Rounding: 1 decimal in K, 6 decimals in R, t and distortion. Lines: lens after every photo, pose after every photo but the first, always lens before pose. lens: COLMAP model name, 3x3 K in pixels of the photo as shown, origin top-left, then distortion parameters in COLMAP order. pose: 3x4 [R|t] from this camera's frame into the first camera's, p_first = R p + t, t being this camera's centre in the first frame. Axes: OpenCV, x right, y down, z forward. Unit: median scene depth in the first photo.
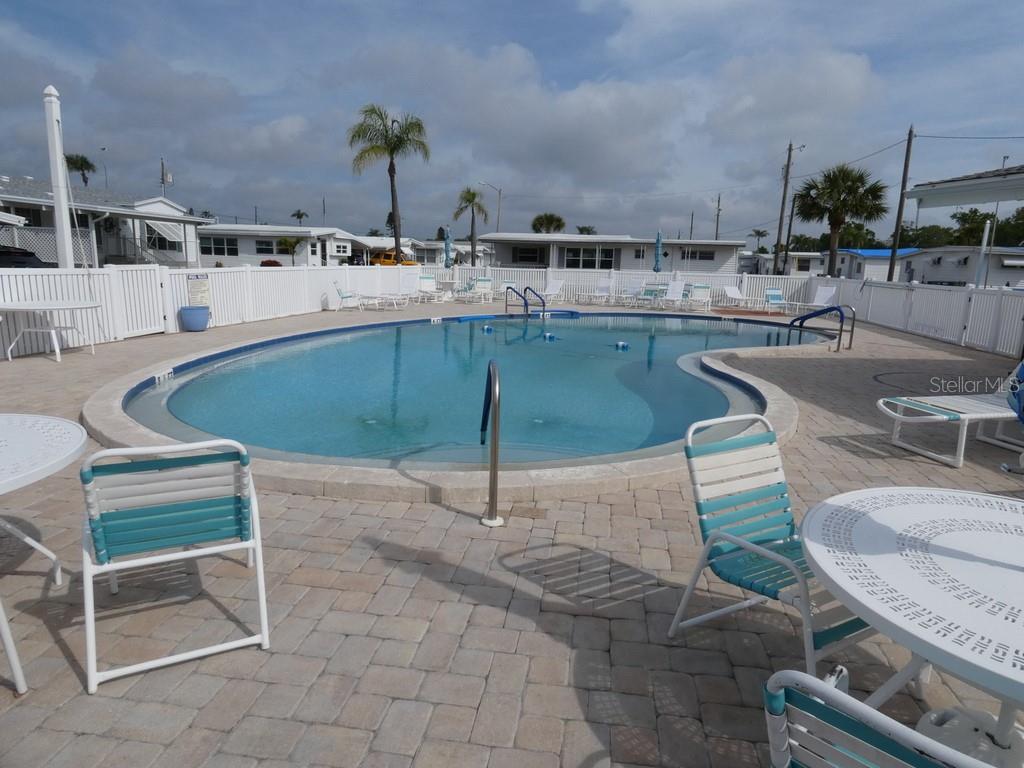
lens RADIAL K [[614.0, 0, 527.0], [0, 614.0, 371.6], [0, 0, 1]] dist [-0.004279, 0.007725]
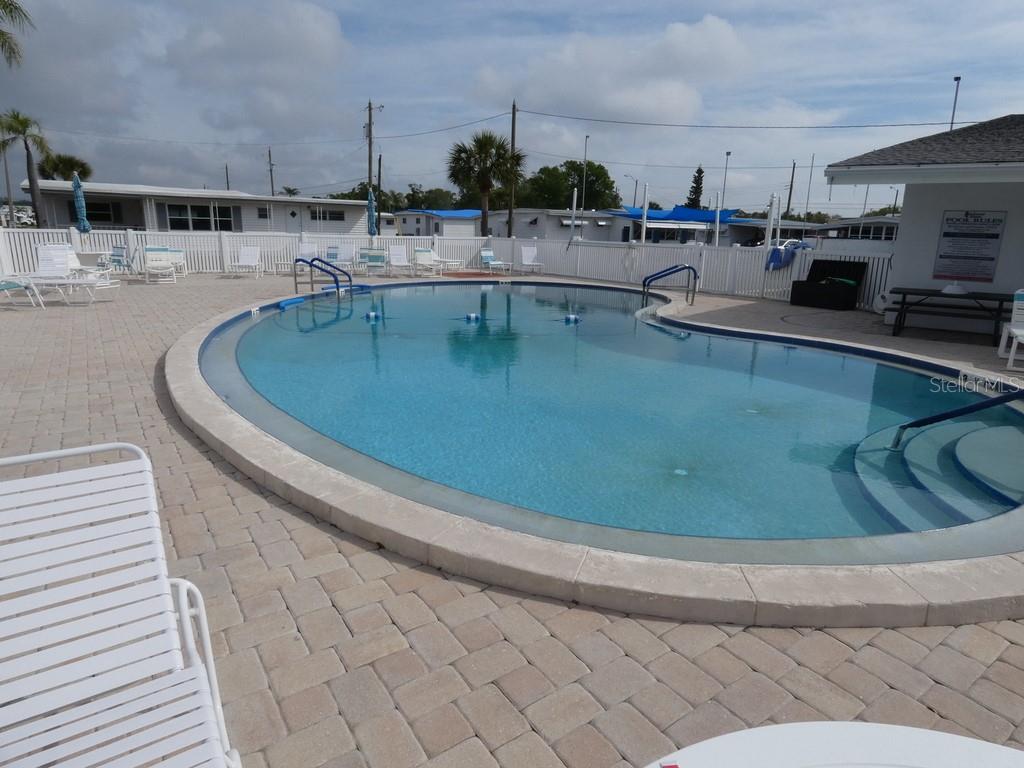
lens RADIAL K [[614.0, 0, 535.6], [0, 614.0, 370.0], [0, 0, 1]] dist [-0.004279, 0.007725]
pose [[0.729216, -0.160970, 0.665081, -0.722411], [0.119003, 0.986959, 0.108396, -0.103763], [-0.673856, 0.000102, 0.738862, 0.501554]]
